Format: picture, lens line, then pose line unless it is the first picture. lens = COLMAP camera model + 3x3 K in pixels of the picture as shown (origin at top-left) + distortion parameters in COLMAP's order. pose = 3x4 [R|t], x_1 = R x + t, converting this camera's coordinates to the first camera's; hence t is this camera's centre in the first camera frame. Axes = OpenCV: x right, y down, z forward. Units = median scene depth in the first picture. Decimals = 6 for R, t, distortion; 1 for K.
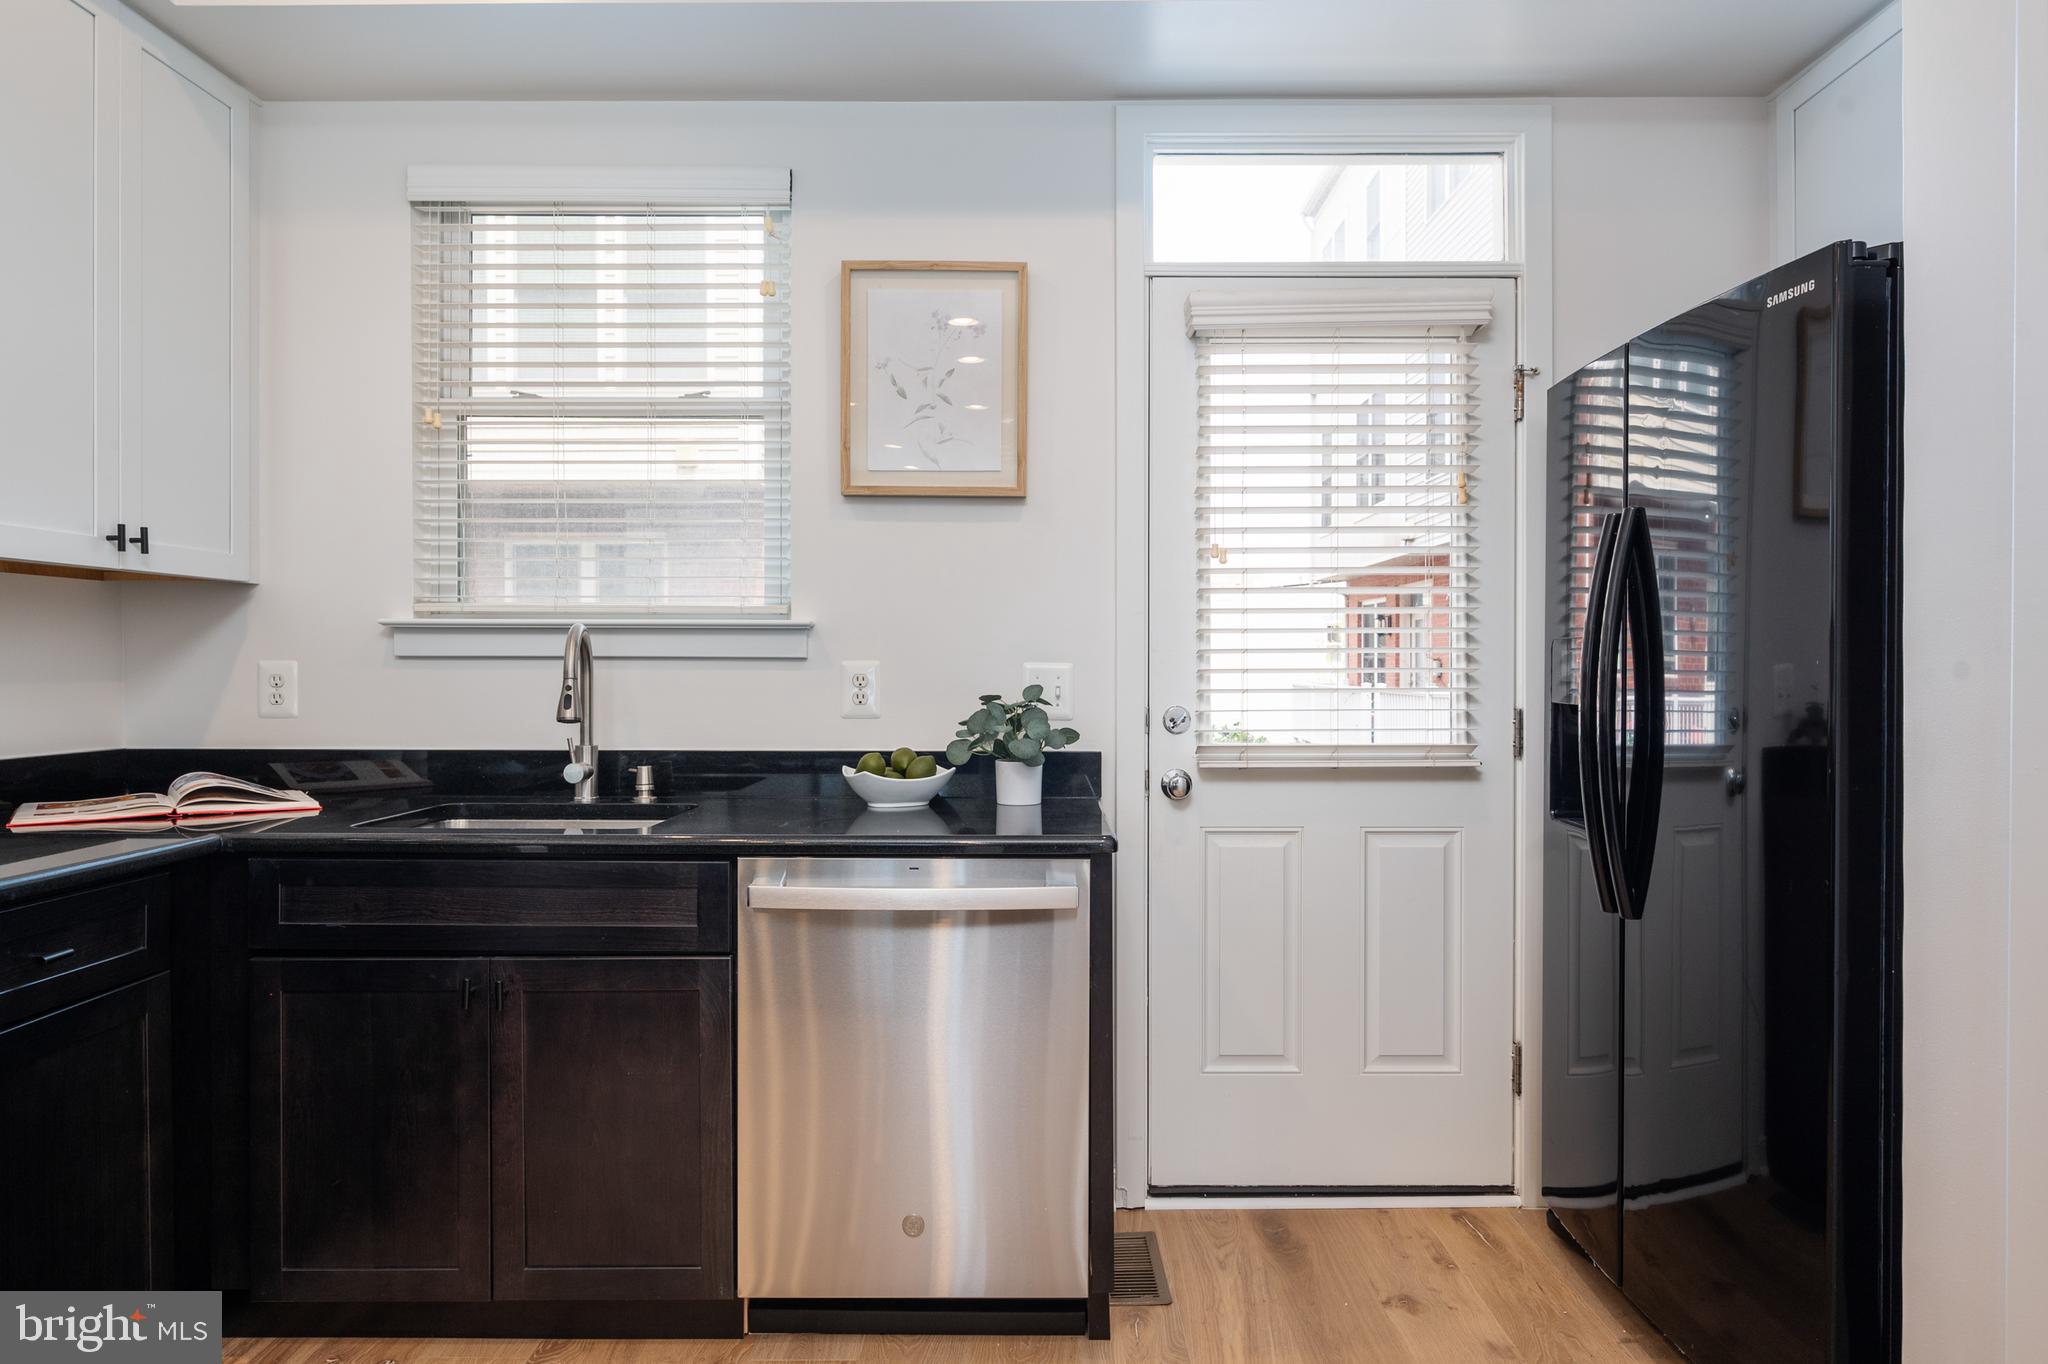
lens RADIAL K [[1219.1, 0, 1017.4], [0, 1219.1, 669.4], [0, 0, 1]] dist [-0.005880, 0.000877]
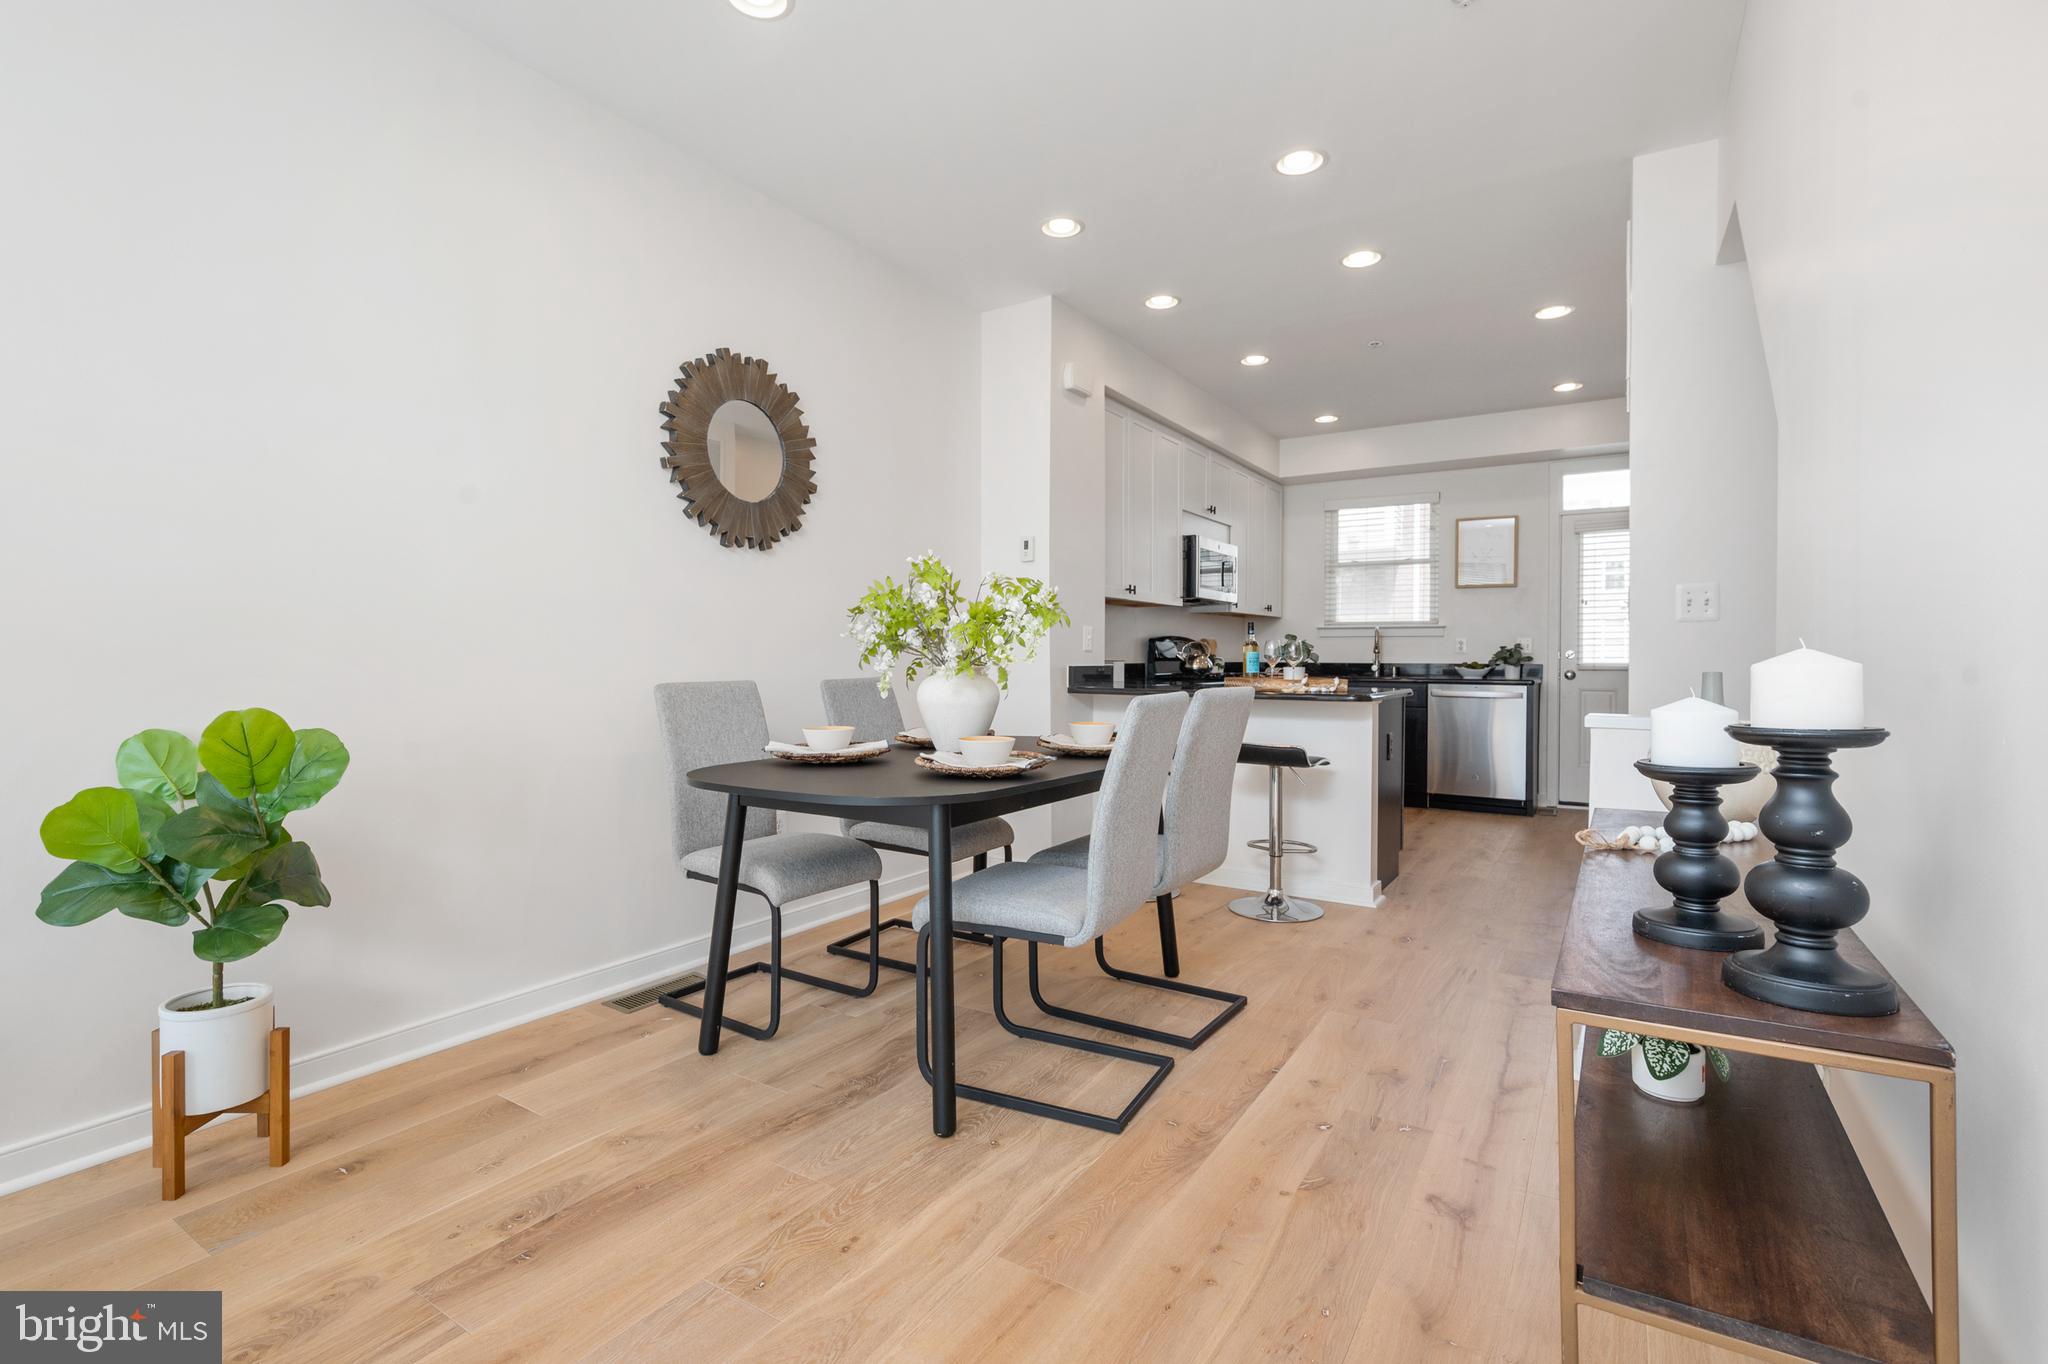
lens RADIAL K [[952.9, 0, 1009.6], [0, 952.9, 679.4], [0, 0, 1]] dist [-0.001639, -0.000134]
pose [[0.845414, 0.011636, -0.533985, 0.230049], [-0.003725, 0.999867, 0.015892, 0.075461], [0.534099, -0.011446, 0.845345, -1.945931]]
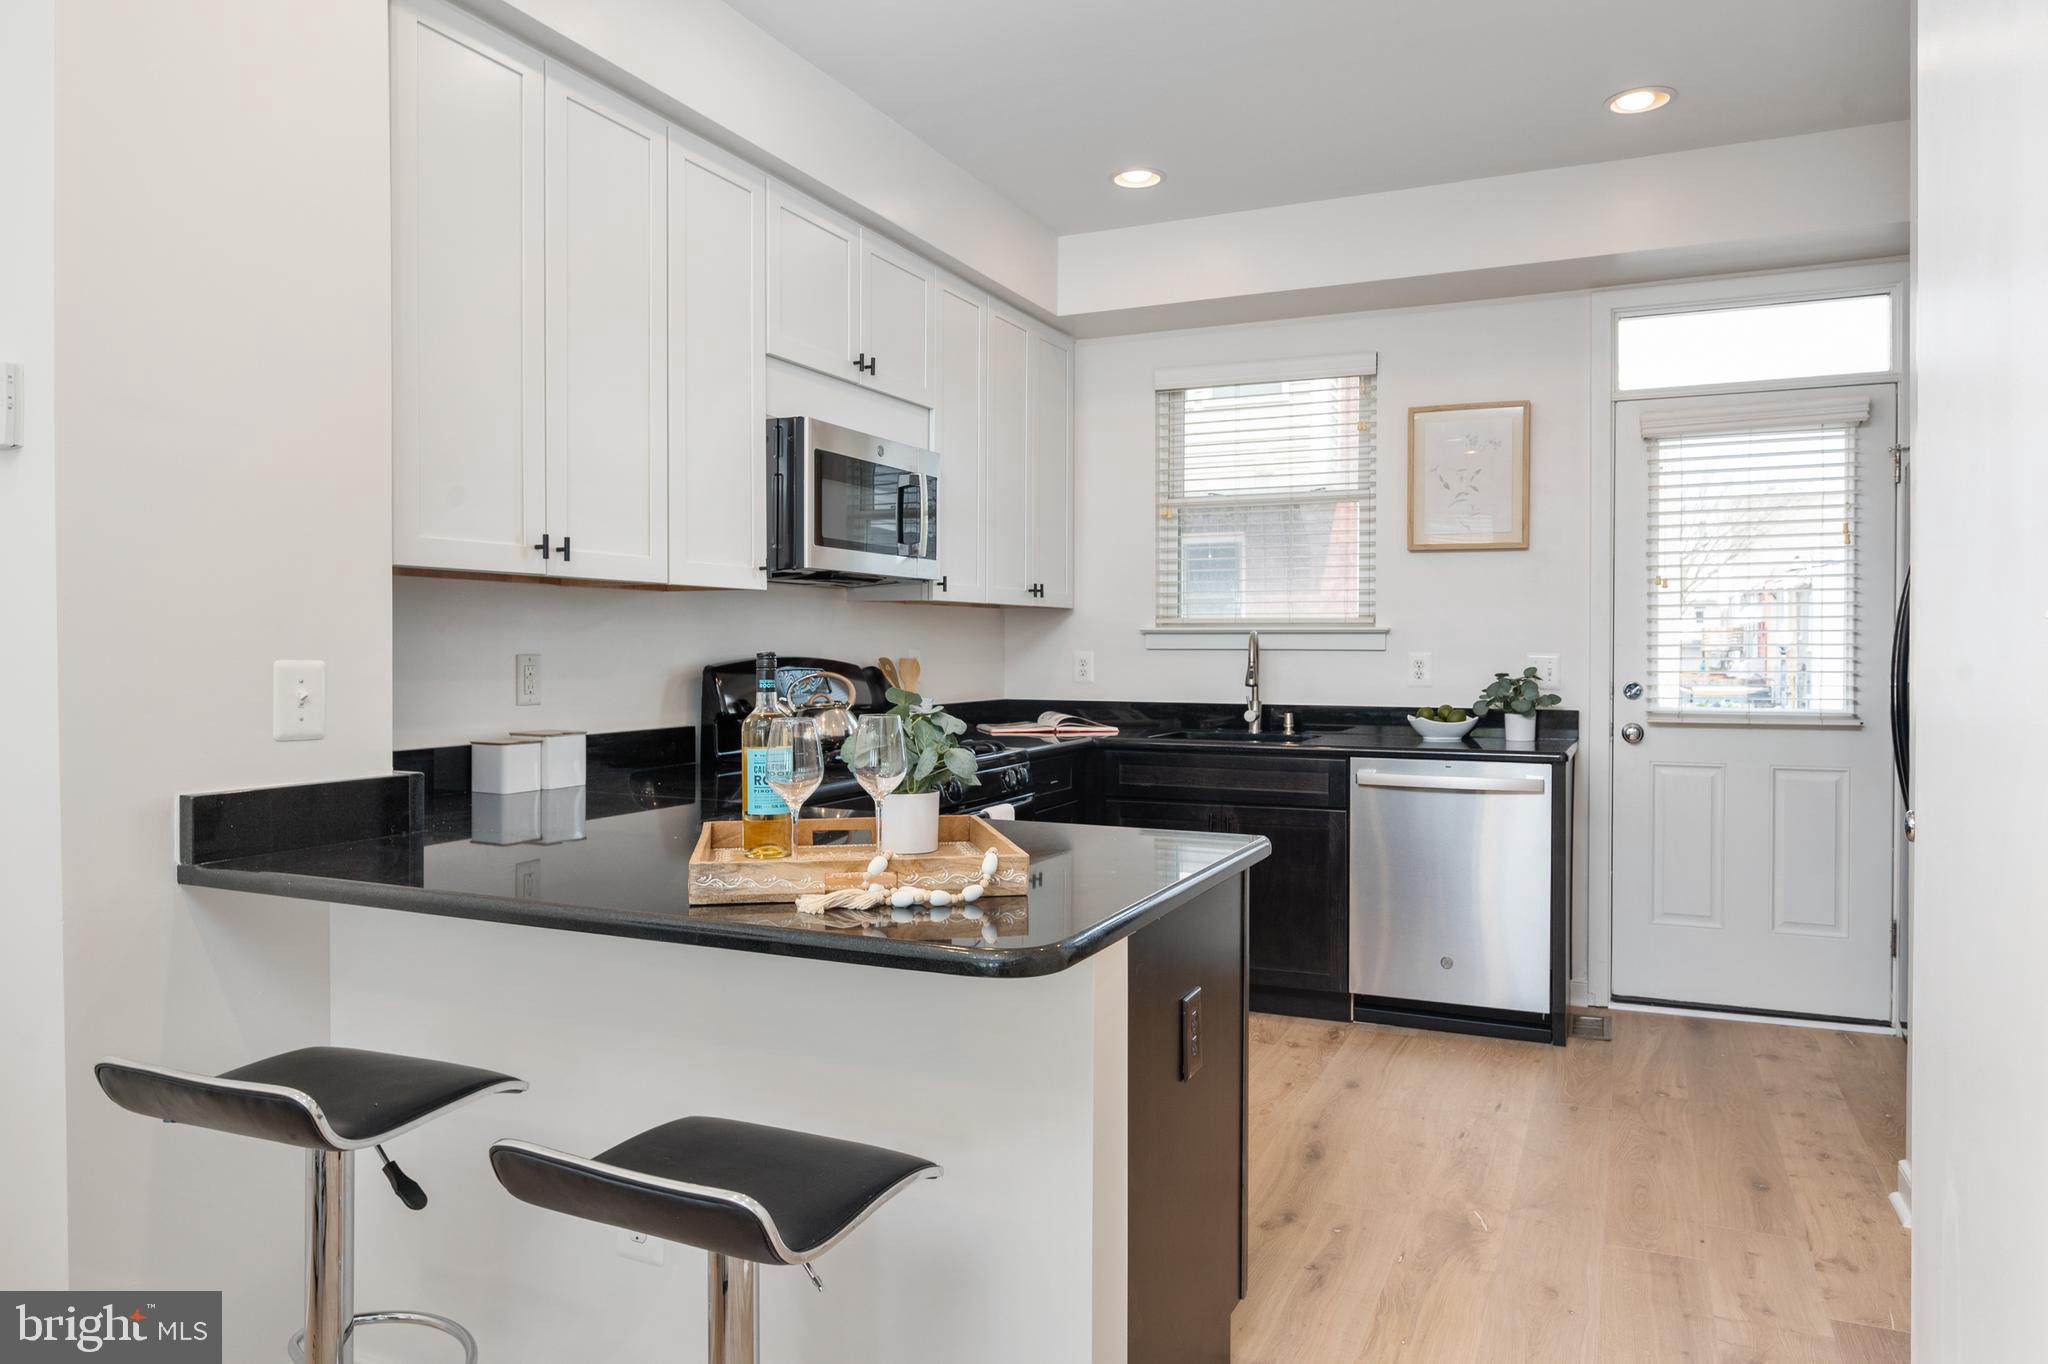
lens RADIAL K [[1343.8, 0, 1024.4], [0, 1343.8, 676.7], [0, 0, 1]] dist [0.001774, -0.000964]
pose [[0.913782, 0.007727, -0.406132, 0.122165], [-0.001005, 0.999859, 0.016761, -0.003524], [0.406204, -0.014908, 0.913661, -0.879624]]
